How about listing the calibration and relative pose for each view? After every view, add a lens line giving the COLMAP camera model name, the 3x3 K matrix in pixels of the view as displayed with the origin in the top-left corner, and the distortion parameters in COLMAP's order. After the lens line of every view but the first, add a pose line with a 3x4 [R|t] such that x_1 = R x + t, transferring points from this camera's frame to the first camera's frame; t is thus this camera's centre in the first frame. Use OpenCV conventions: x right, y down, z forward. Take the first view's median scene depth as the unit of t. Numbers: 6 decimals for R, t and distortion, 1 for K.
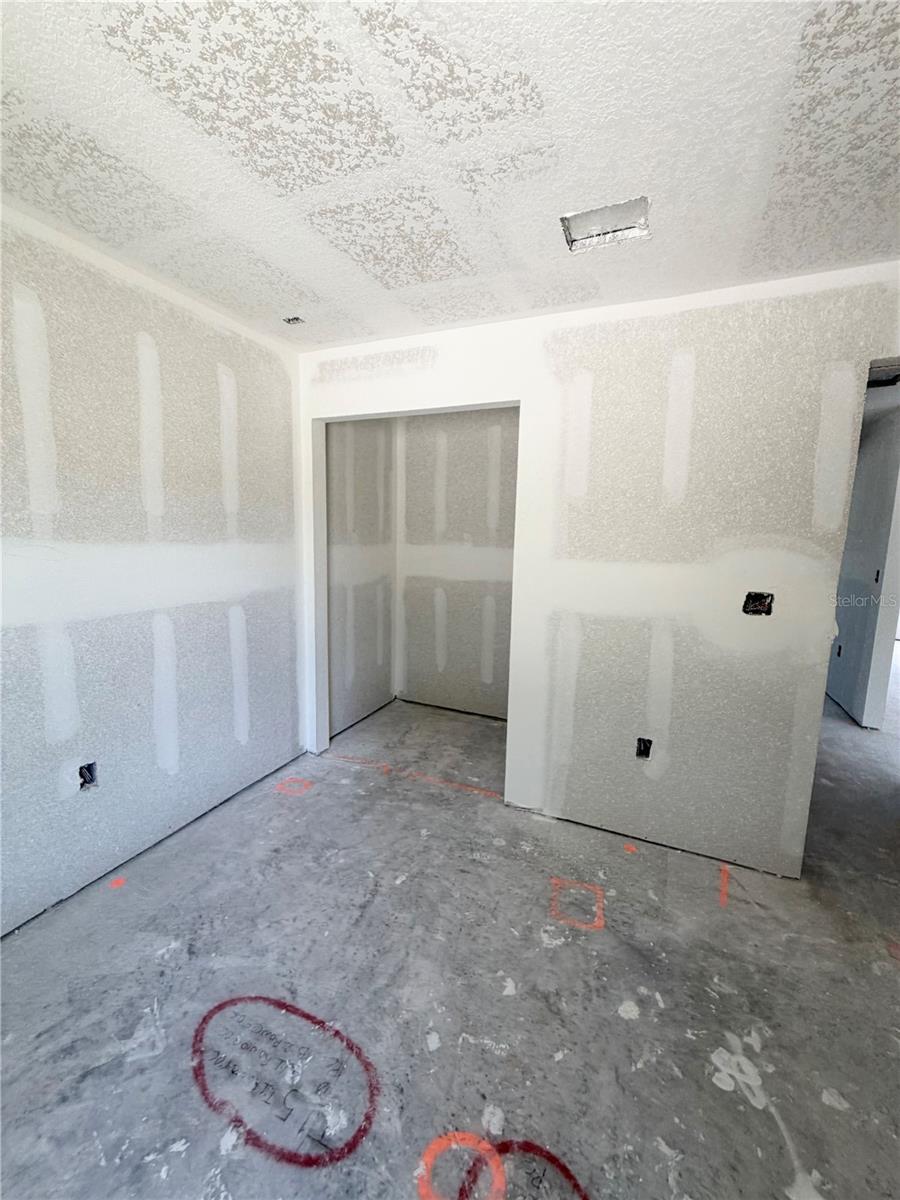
lens RADIAL K [[492.2, 0, 450.7], [0, 492.2, 599.0], [0, 0, 1]] dist [0.000507, 0.000402]
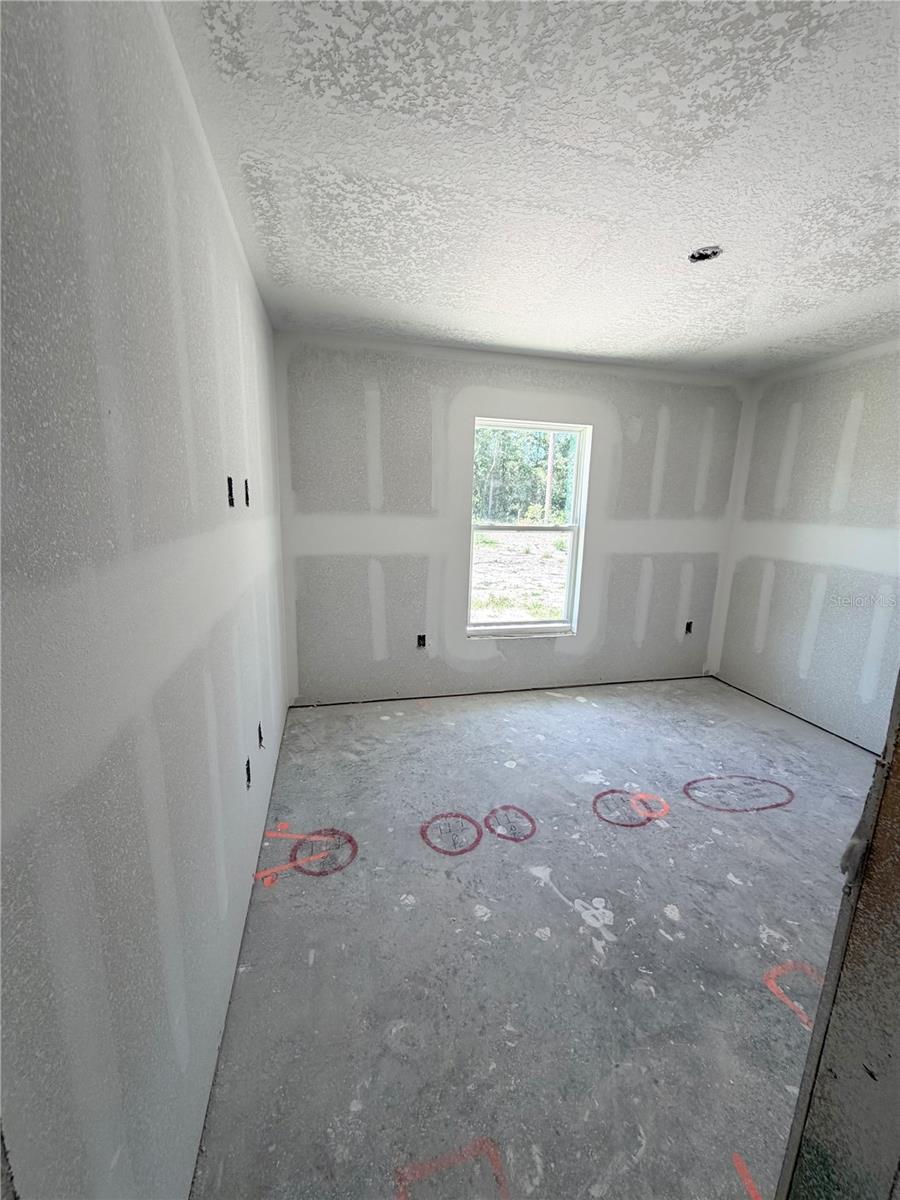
lens RADIAL K [[492.2, 0, 455.7], [0, 492.2, 608.6], [0, 0, 1]] dist [0.000507, 0.000402]
pose [[-0.791093, 0.091740, -0.604777, 1.623737], [-0.123968, 0.944128, 0.305375, -0.199324], [0.599002, 0.316553, -0.735520, 1.495058]]
